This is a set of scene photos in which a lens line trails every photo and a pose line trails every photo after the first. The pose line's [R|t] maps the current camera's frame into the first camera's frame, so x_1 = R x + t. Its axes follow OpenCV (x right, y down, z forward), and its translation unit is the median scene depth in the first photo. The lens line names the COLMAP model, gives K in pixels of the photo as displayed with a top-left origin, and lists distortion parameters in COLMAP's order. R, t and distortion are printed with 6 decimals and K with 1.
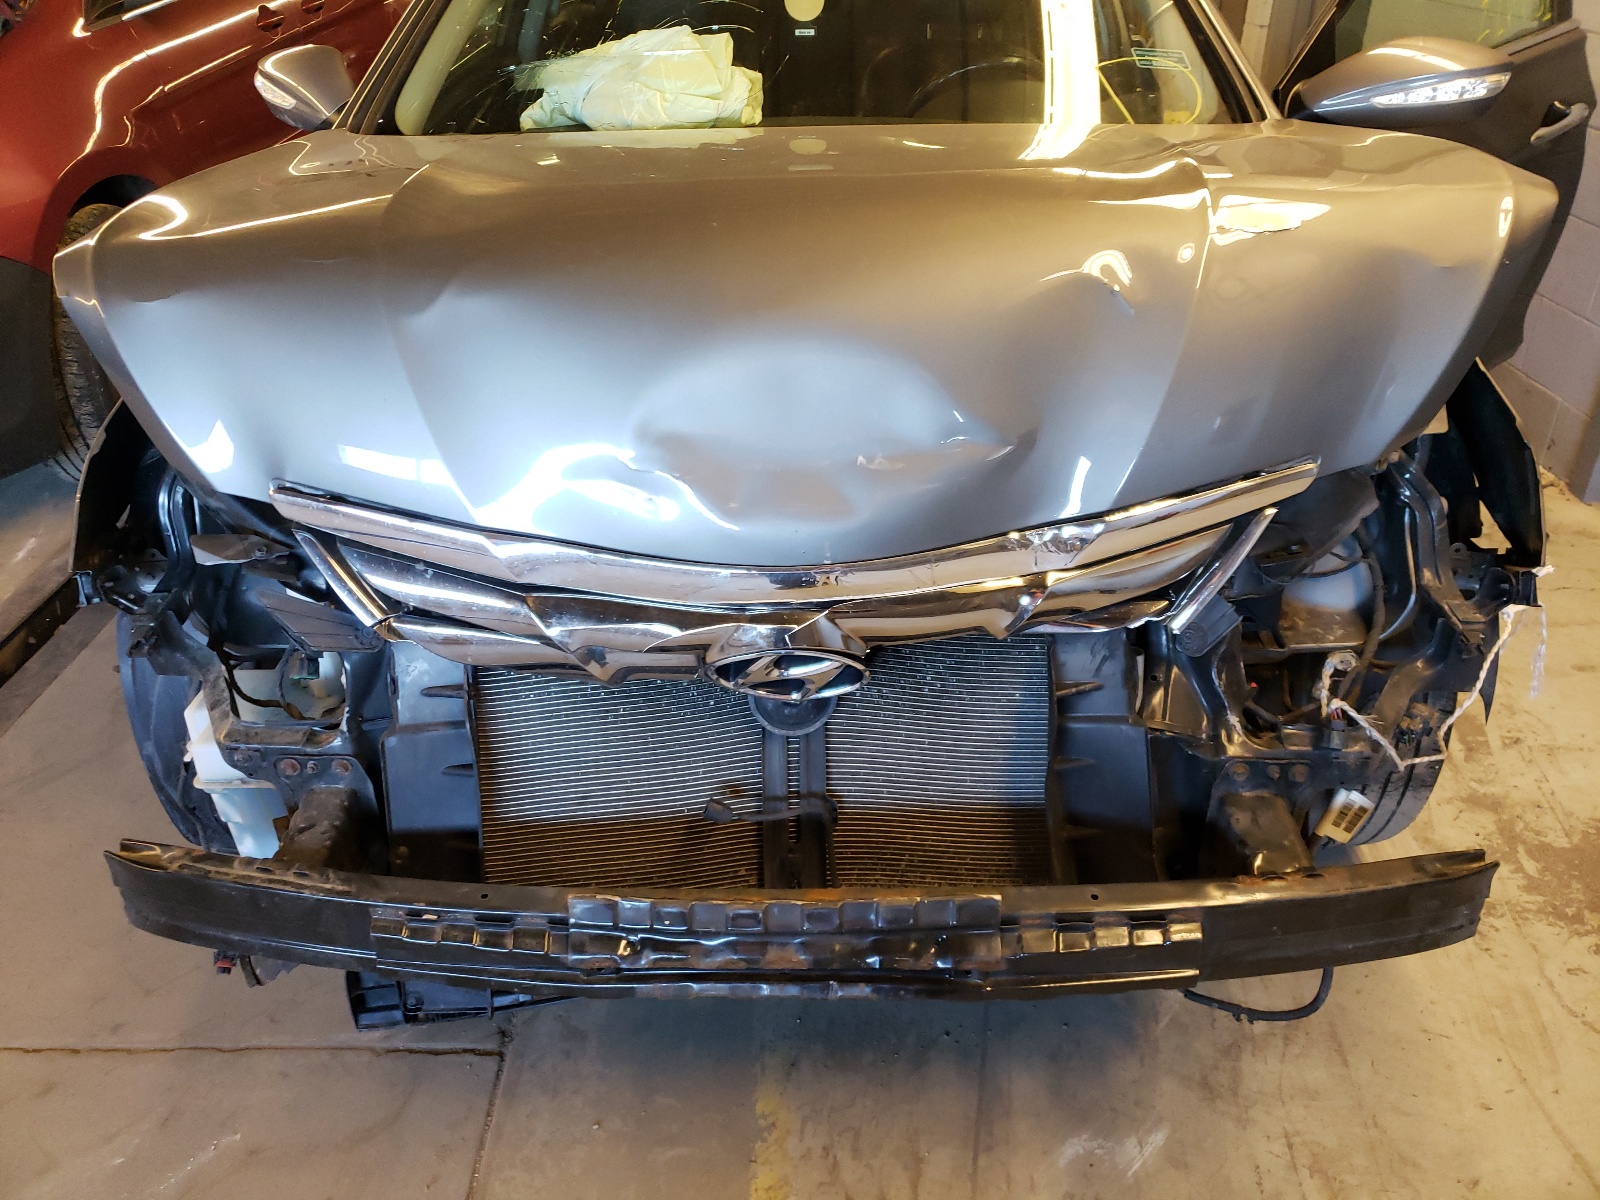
lens RADIAL K [[1236.0, 0, 802.7], [0, 1236.0, 595.3], [0, 0, 1]] dist [0.007532, 0.005409]
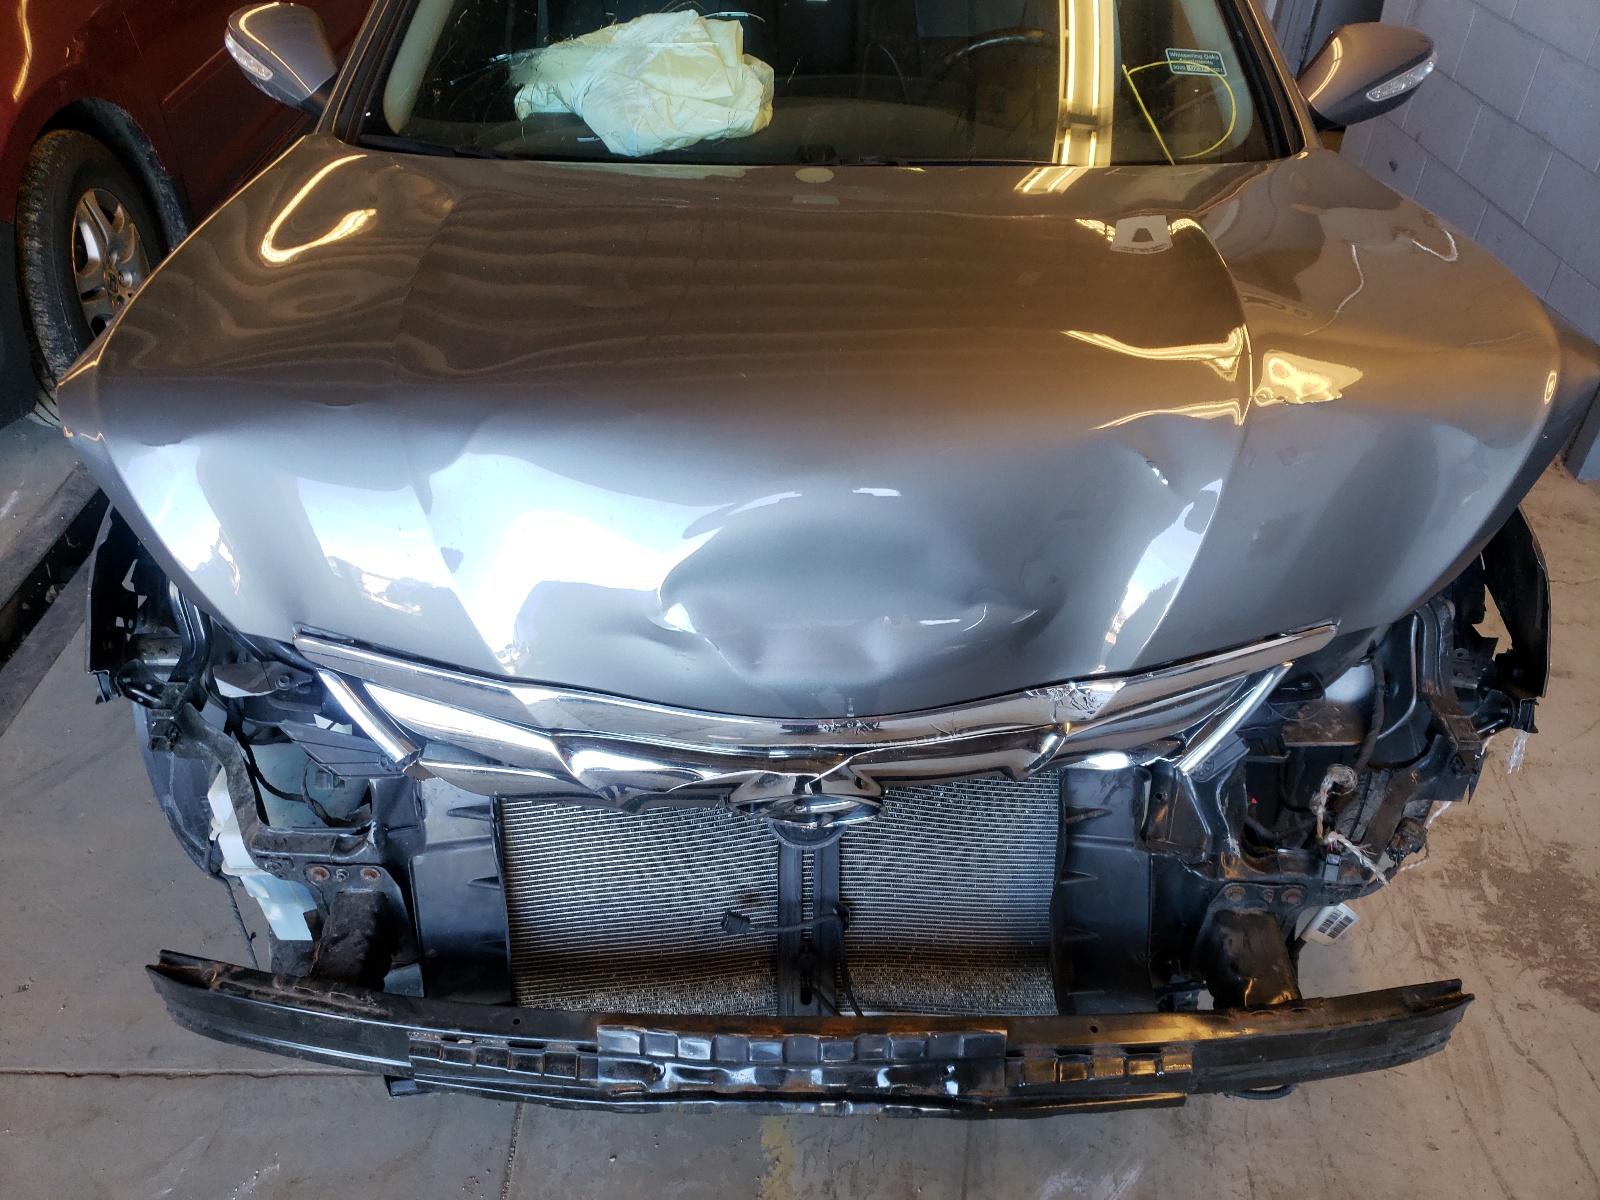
lens RADIAL K [[1236.0, 0, 795.0], [0, 1236.0, 586.2], [0, 0, 1]] dist [0.007532, 0.005409]
pose [[0.999646, 0.016139, 0.021137, -0.041065], [-0.019226, 0.987705, 0.155142, -0.243154], [-0.018374, -0.155494, 0.987666, 0.012778]]
